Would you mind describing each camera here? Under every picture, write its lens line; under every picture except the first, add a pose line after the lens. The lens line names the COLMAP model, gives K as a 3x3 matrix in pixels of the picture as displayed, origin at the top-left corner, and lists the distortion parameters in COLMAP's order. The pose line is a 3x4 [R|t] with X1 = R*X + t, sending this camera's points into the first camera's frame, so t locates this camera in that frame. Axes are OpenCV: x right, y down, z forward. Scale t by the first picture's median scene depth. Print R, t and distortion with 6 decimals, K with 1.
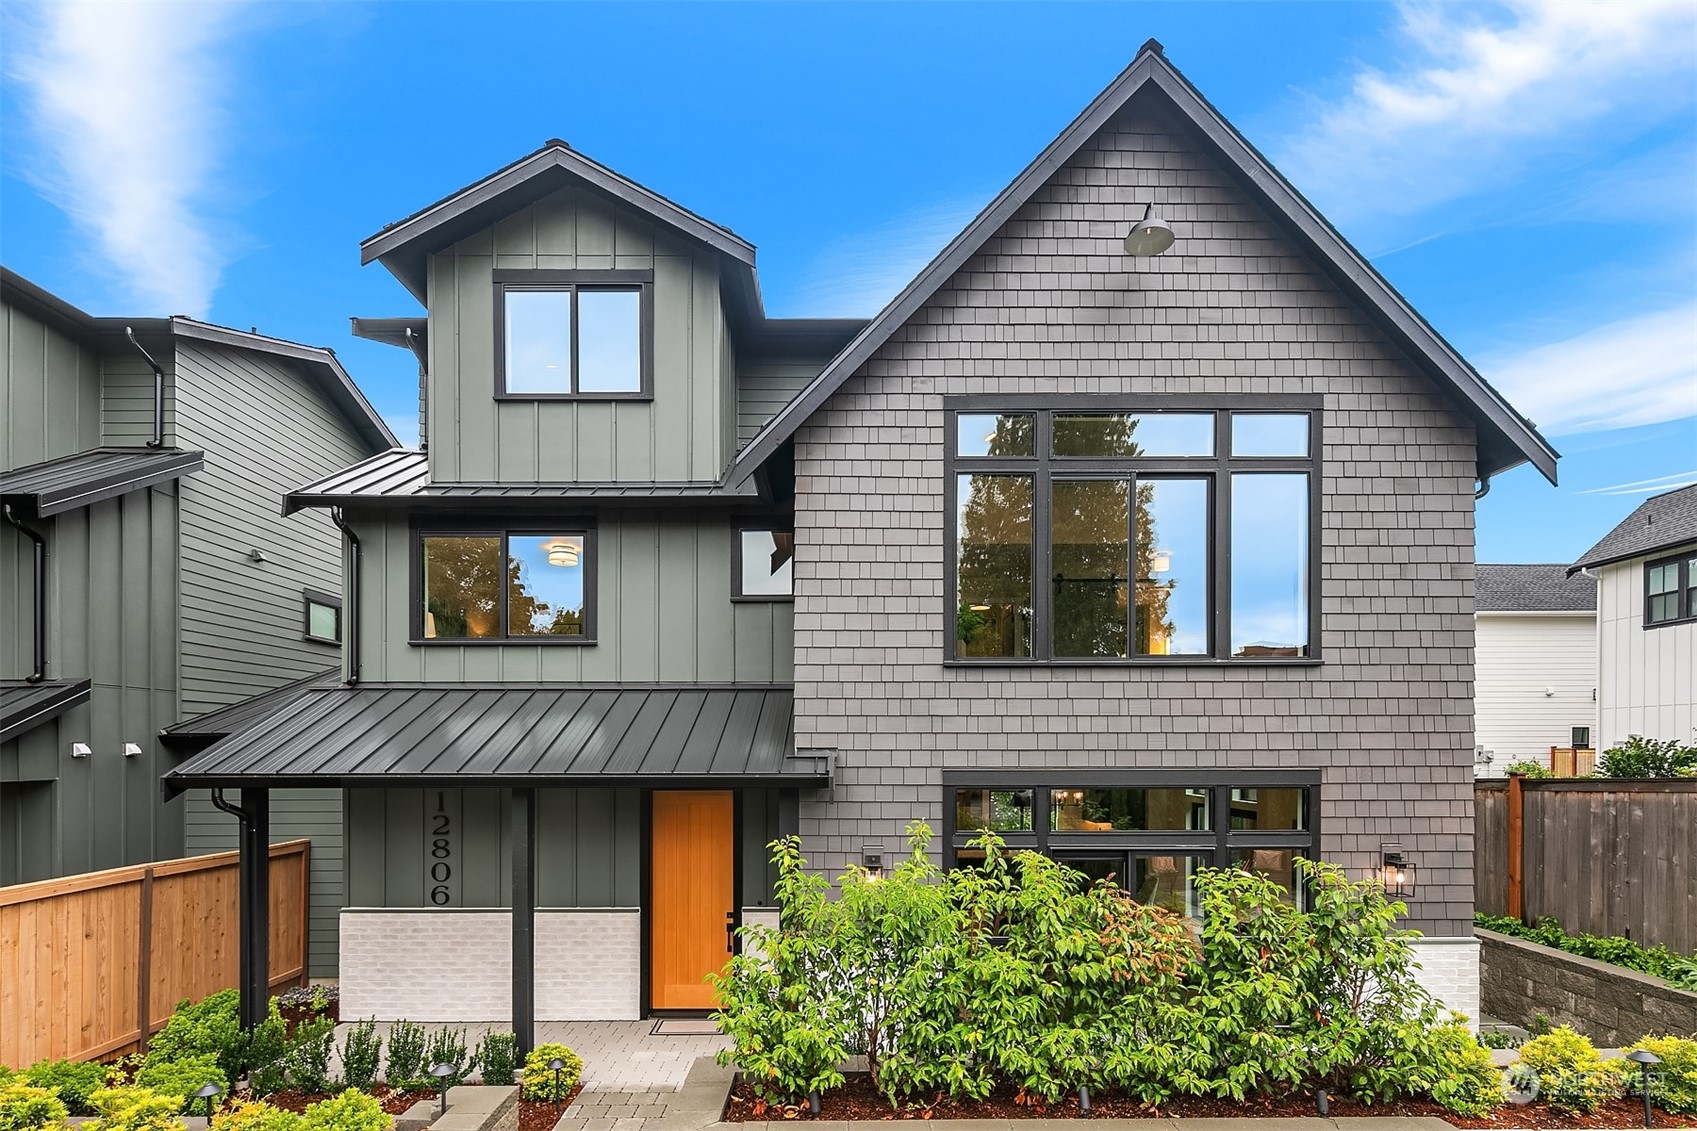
lens RADIAL K [[818.6, 0, 849.1], [0, 818.6, 755.7], [0, 0, 1]] dist [0.001632, 0.000247]
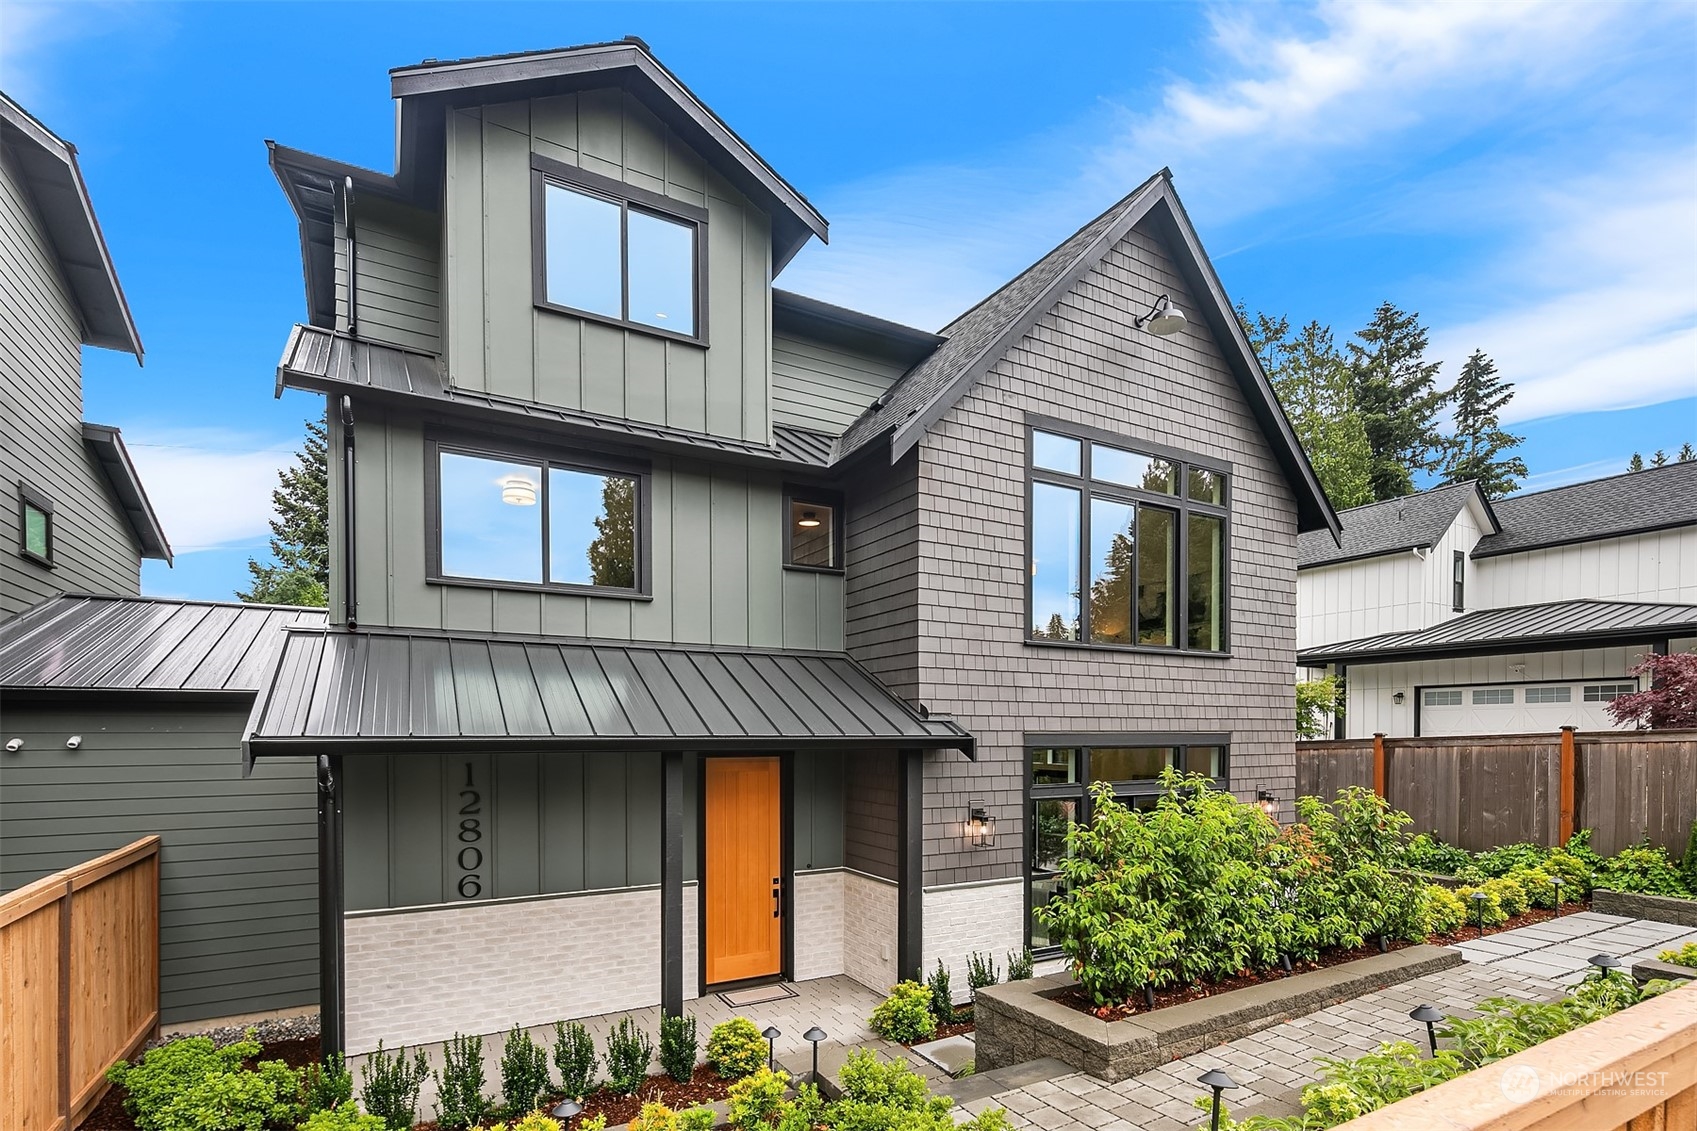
lens RADIAL K [[814.8, 0, 845.8], [0, 814.8, 748.6], [0, 0, 1]] dist [0.000655, -0.000084]
pose [[0.874647, -0.008963, 0.484678, -0.566845], [0.001988, 0.999887, 0.014903, 0.018097], [-0.484757, -0.012071, 0.874565, 0.087421]]
